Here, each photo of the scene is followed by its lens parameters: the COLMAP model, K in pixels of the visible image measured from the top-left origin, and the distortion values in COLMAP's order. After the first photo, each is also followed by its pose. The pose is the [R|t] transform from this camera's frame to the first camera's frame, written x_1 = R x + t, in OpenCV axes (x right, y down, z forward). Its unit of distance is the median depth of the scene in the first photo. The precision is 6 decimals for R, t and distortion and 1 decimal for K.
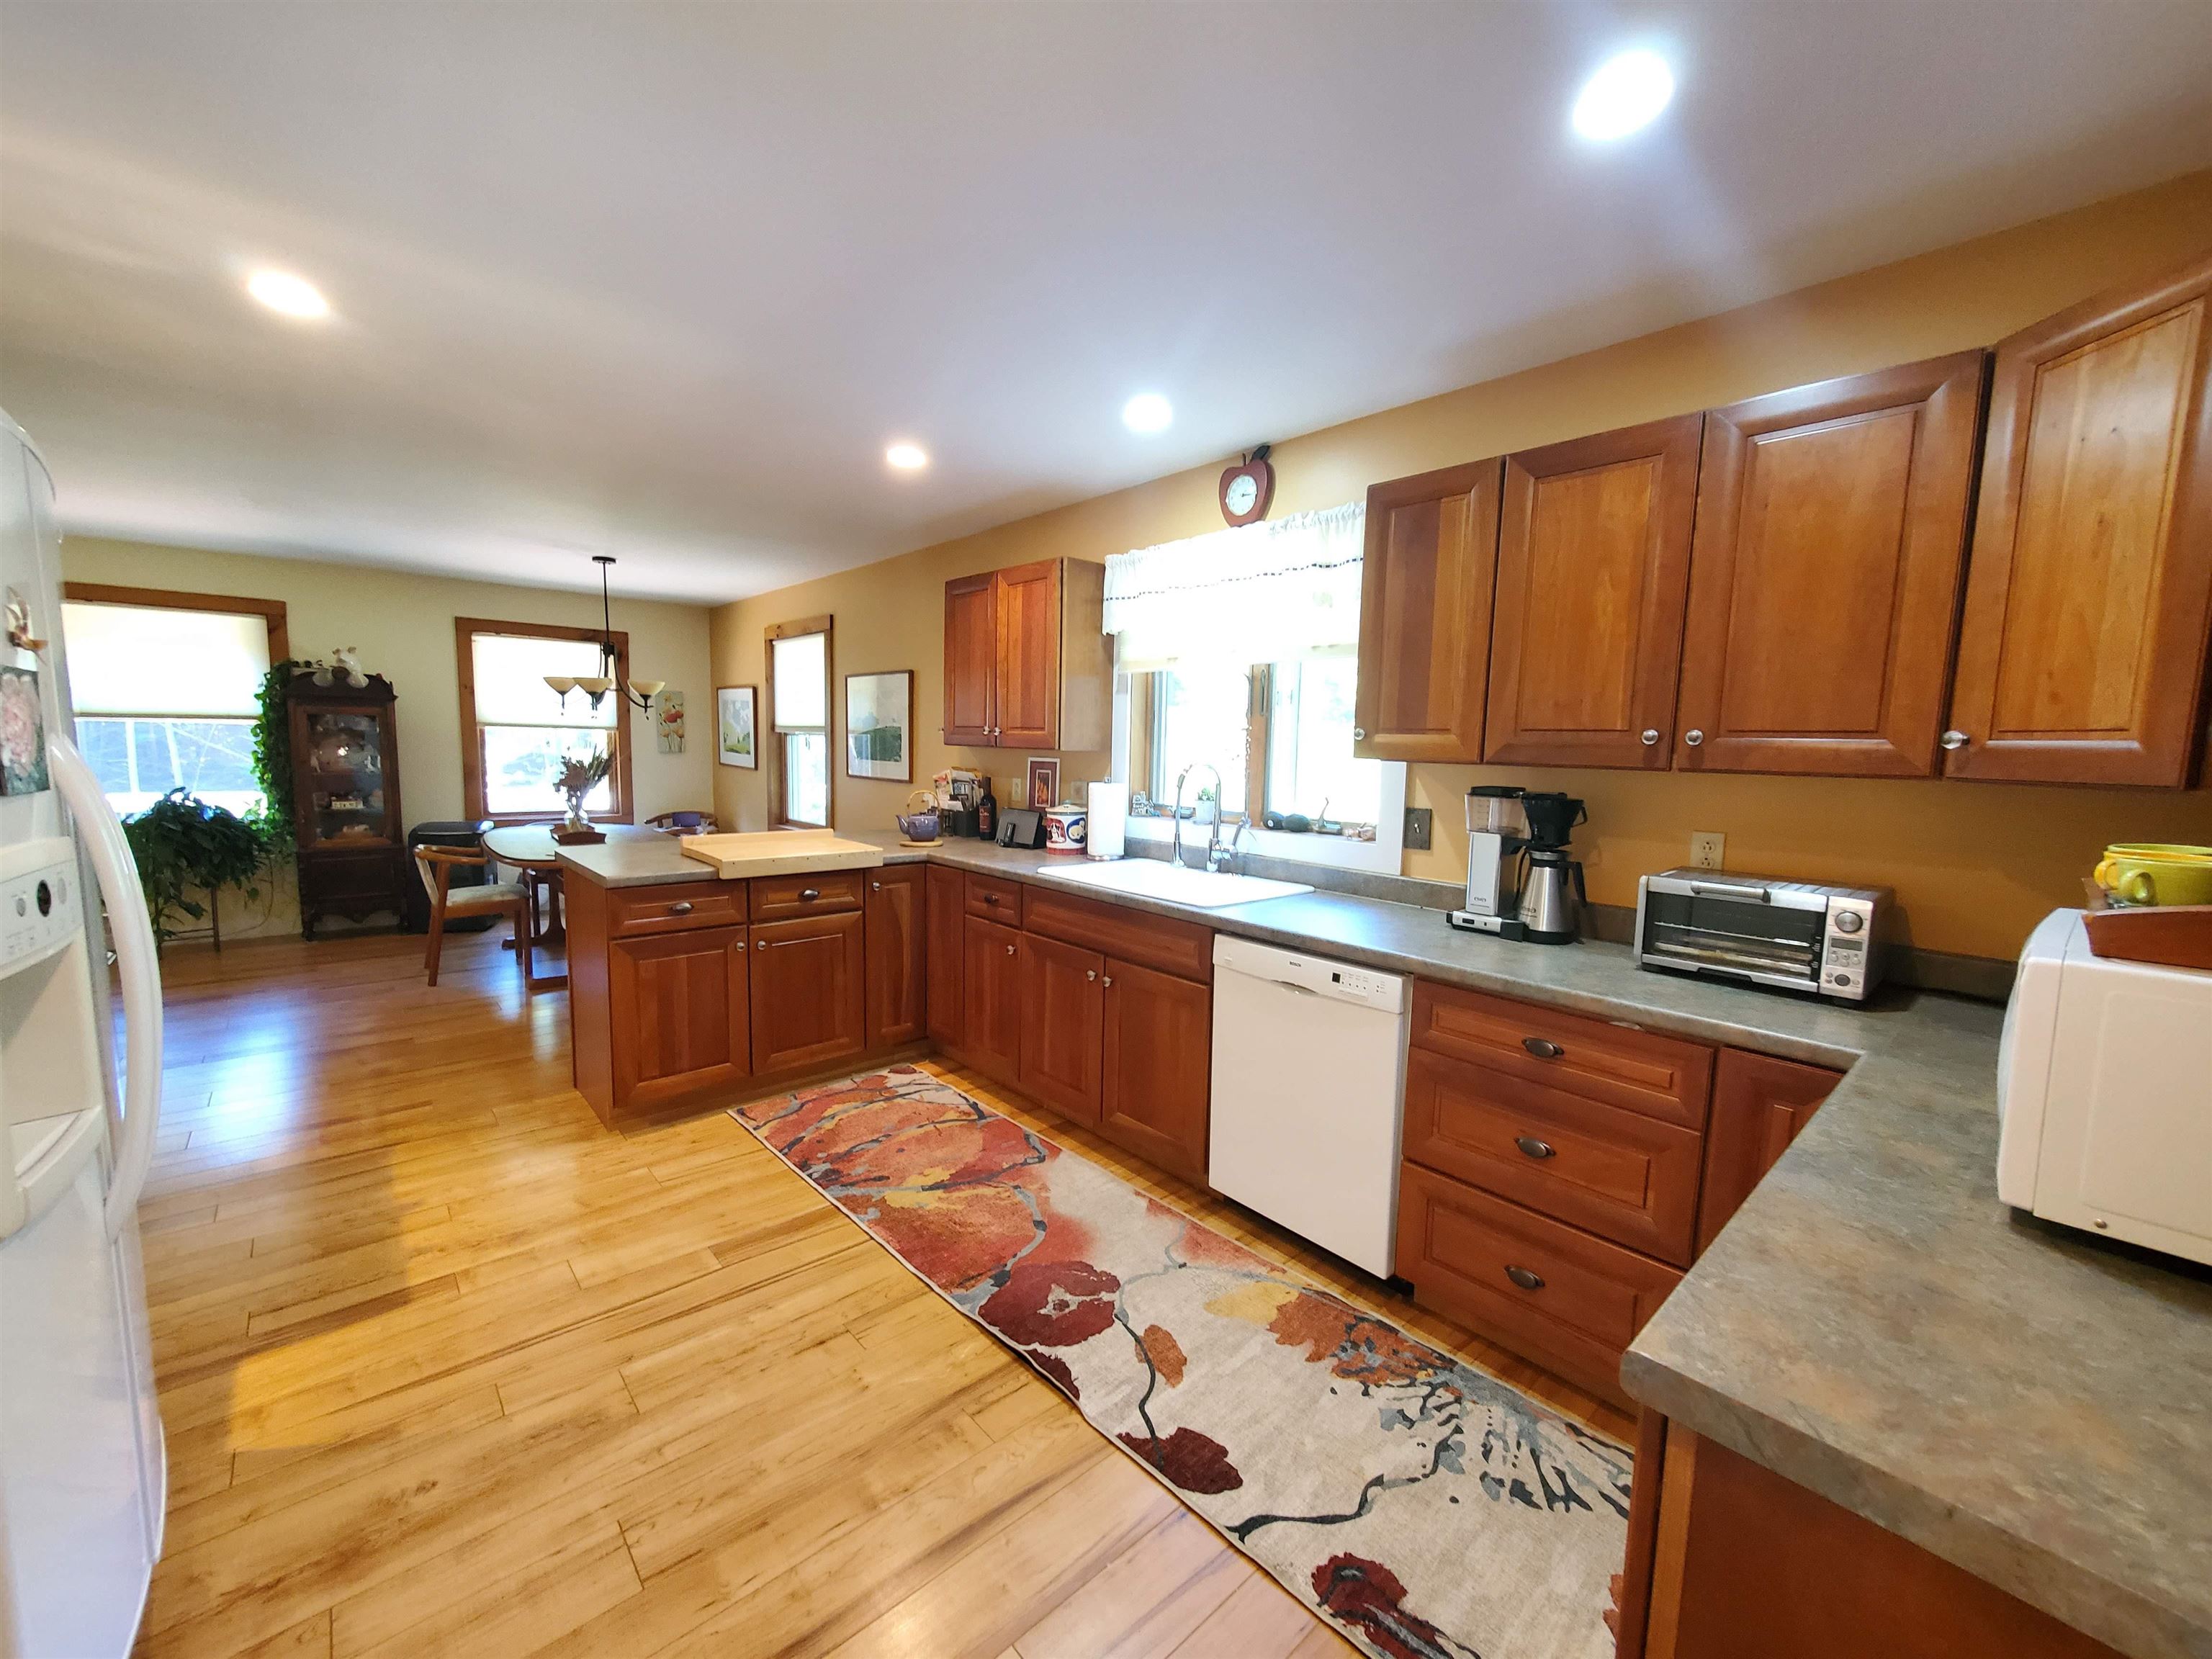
lens RADIAL K [[870.6, 0, 1109.9], [0, 870.6, 830.6], [0, 0, 1]] dist [0.001629, -0.002542]
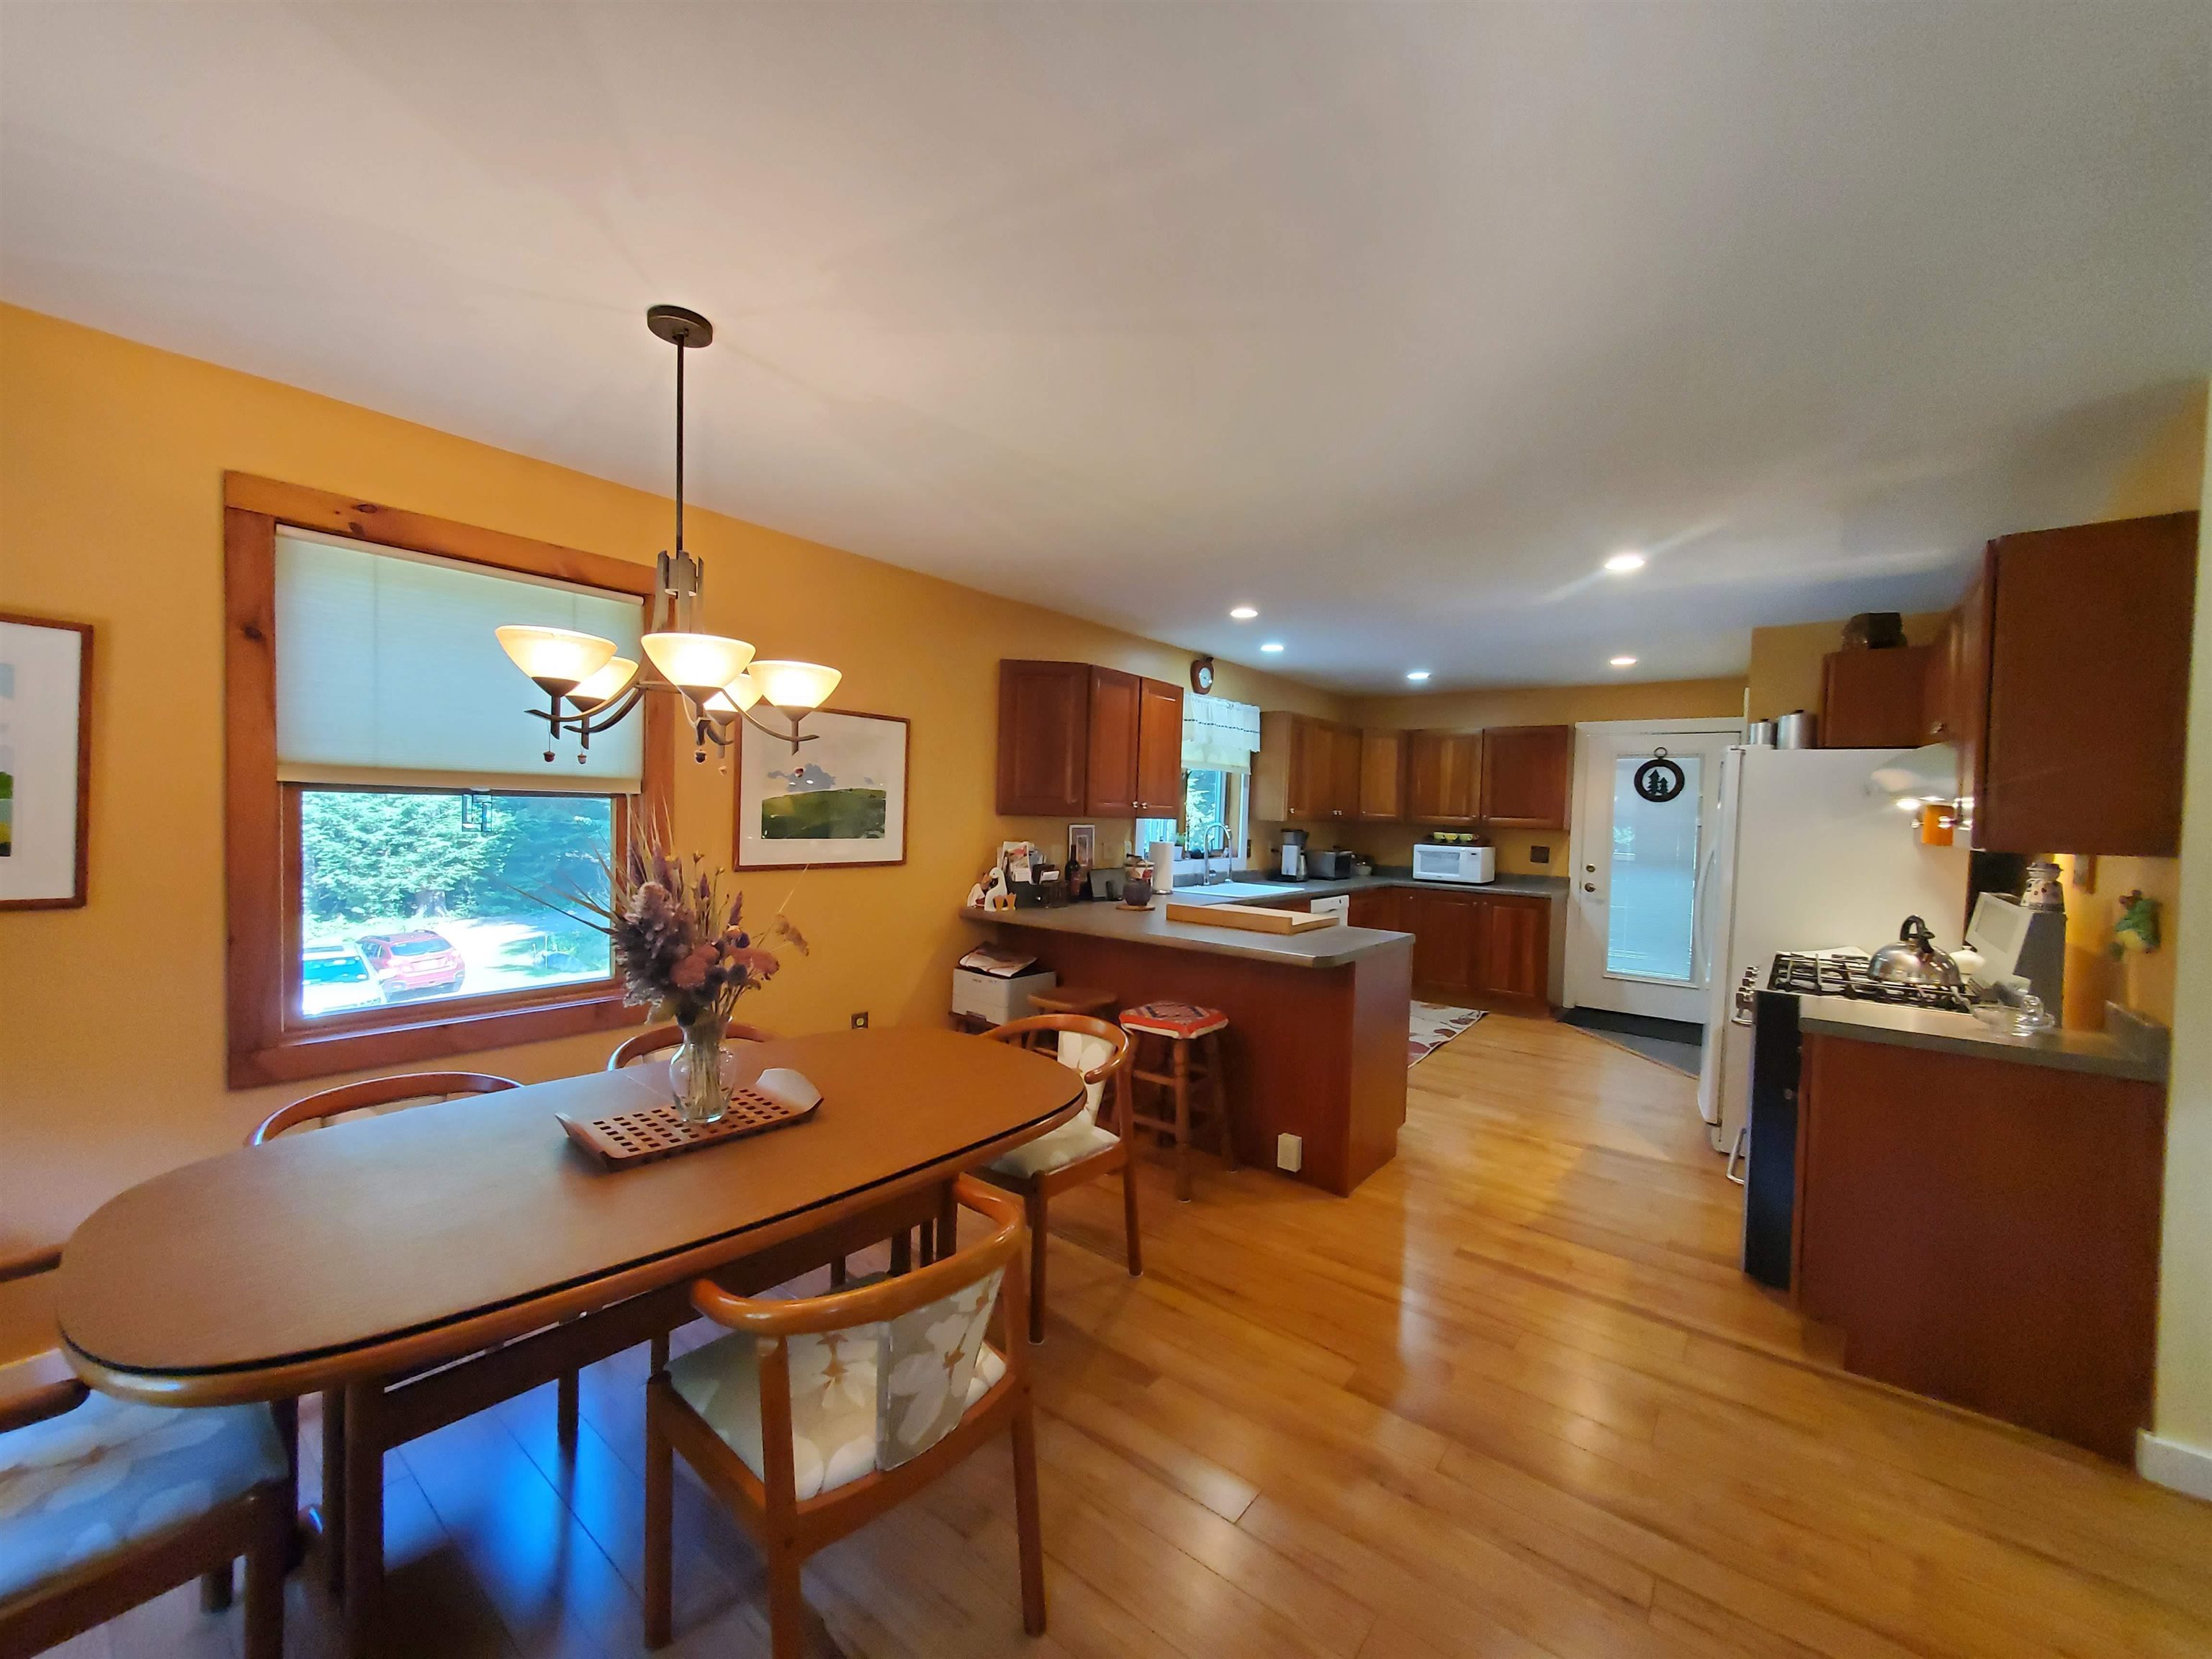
lens RADIAL K [[870.6, 0, 1102.1], [0, 870.6, 835.9], [0, 0, 1]] dist [0.001629, -0.002542]
pose [[-0.158517, -0.054819, 0.985833, -1.656311], [0.067727, 0.995502, 0.066247, -0.193649], [-0.985031, 0.077269, -0.154091, 1.544094]]
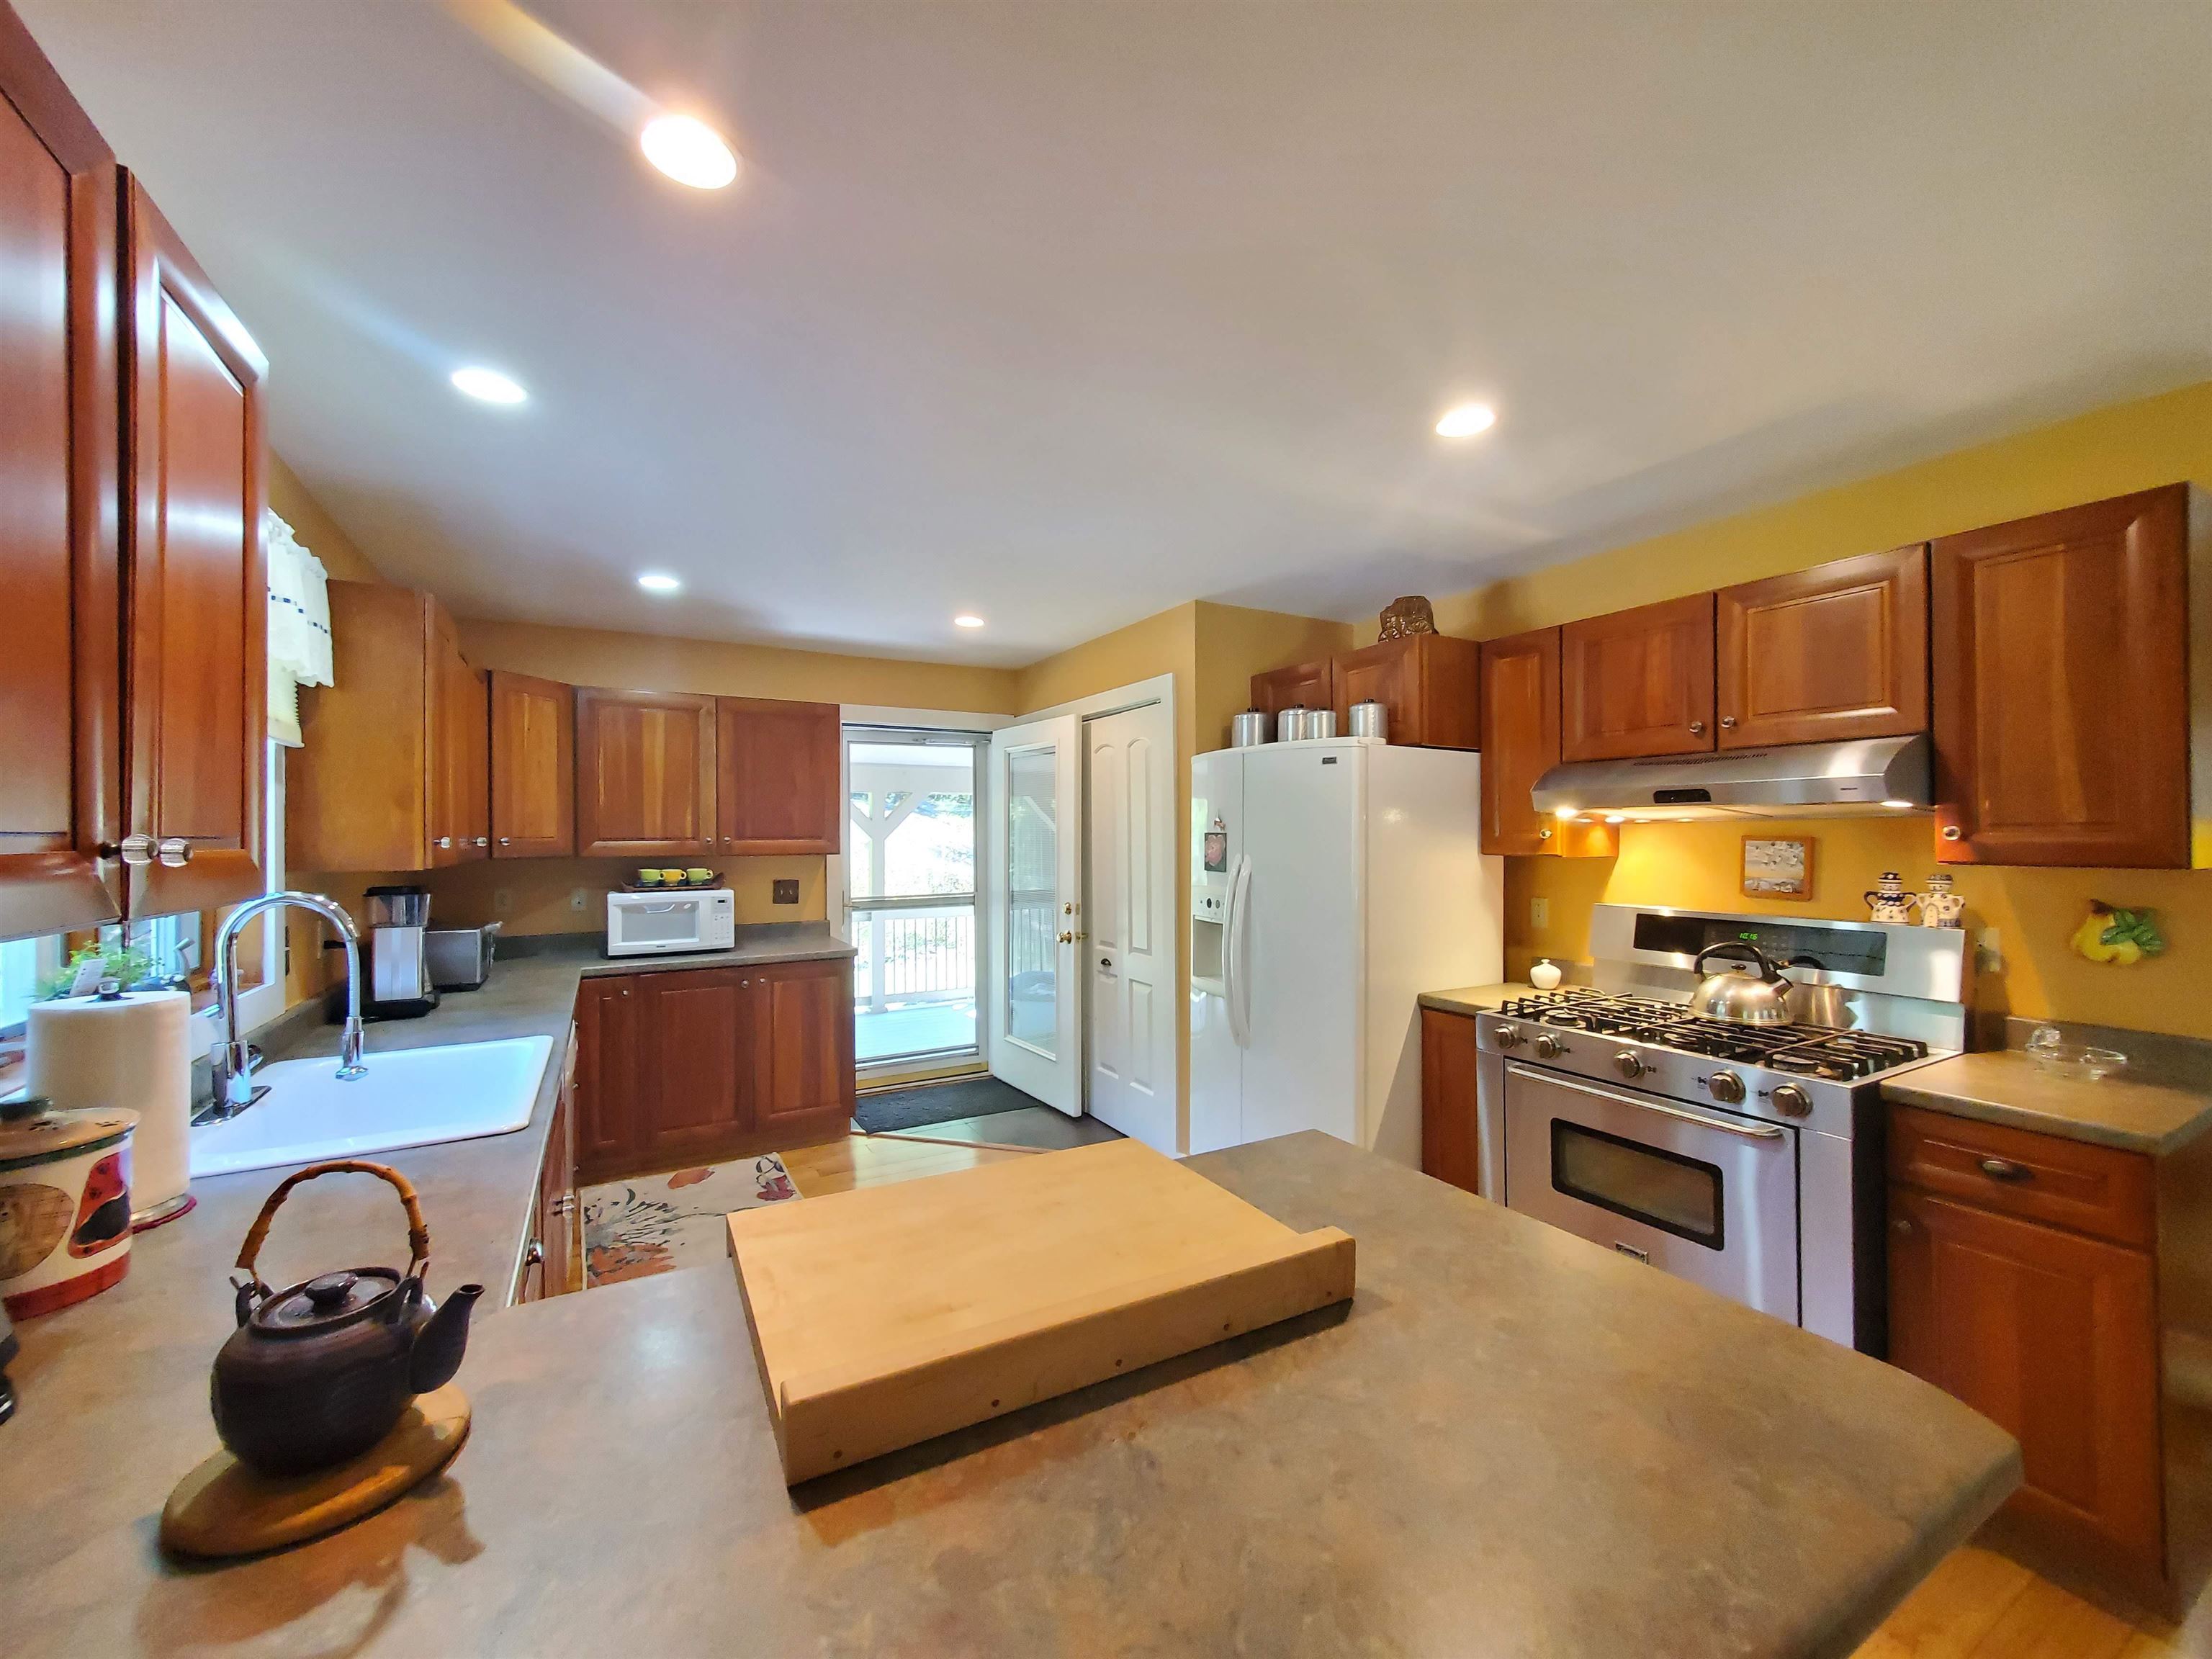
lens RADIAL K [[870.6, 0, 1102.0], [0, 870.6, 832.5], [0, 0, 1]] dist [0.001629, -0.002542]
pose [[-0.975944, -0.010546, 0.217767, -0.531045], [0.011232, 0.995071, 0.098525, -0.170136], [-0.217733, 0.098601, -0.971015, 1.448954]]
